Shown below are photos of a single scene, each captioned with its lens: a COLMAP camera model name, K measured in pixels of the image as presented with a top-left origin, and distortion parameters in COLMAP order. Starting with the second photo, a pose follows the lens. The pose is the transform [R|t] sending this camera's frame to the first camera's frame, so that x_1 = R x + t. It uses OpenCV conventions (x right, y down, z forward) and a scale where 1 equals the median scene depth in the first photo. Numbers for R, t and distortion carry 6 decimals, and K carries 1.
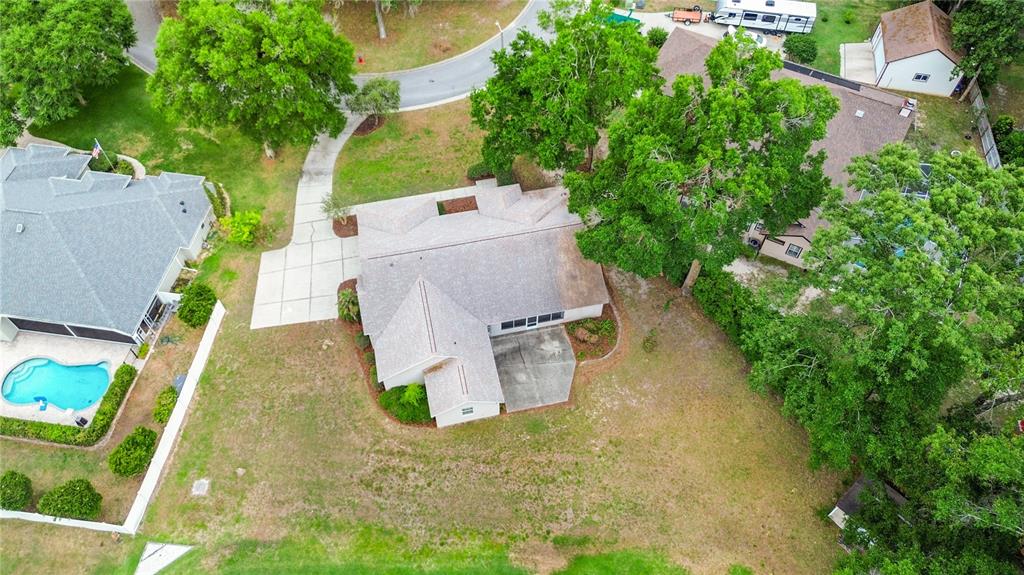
lens RADIAL K [[748.1, 0, 515.0], [0, 748.1, 287.7], [0, 0, 1]] dist [0.031387, -0.020930]
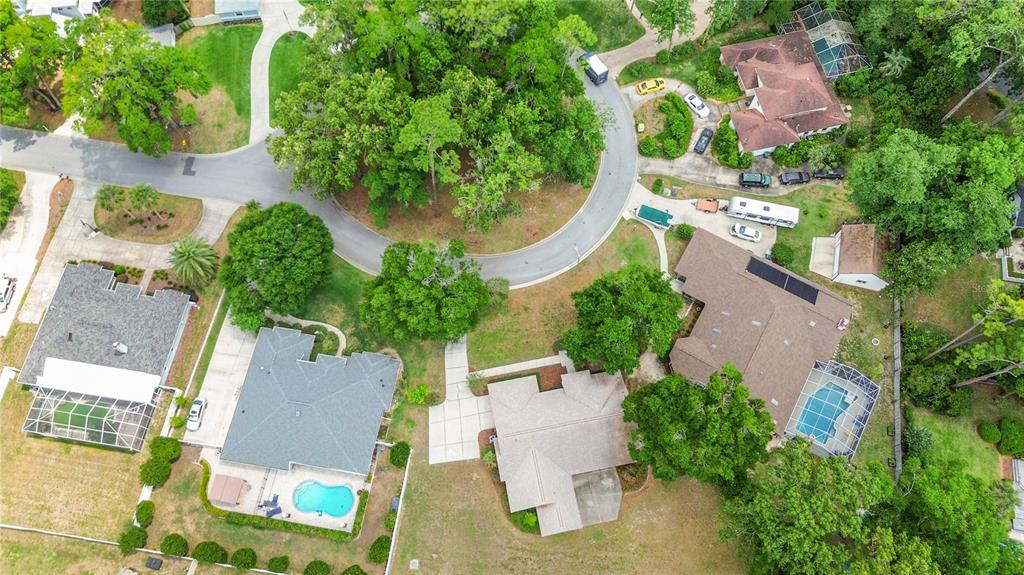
lens RADIAL K [[748.1, 0, 510.2], [0, 748.1, 286.6], [0, 0, 1]] dist [0.031387, -0.020930]
pose [[0.999615, 0.023994, -0.013958, -0.160931], [-0.020126, 0.972774, 0.230880, -0.749978], [0.019118, -0.230510, 0.972882, -0.563482]]
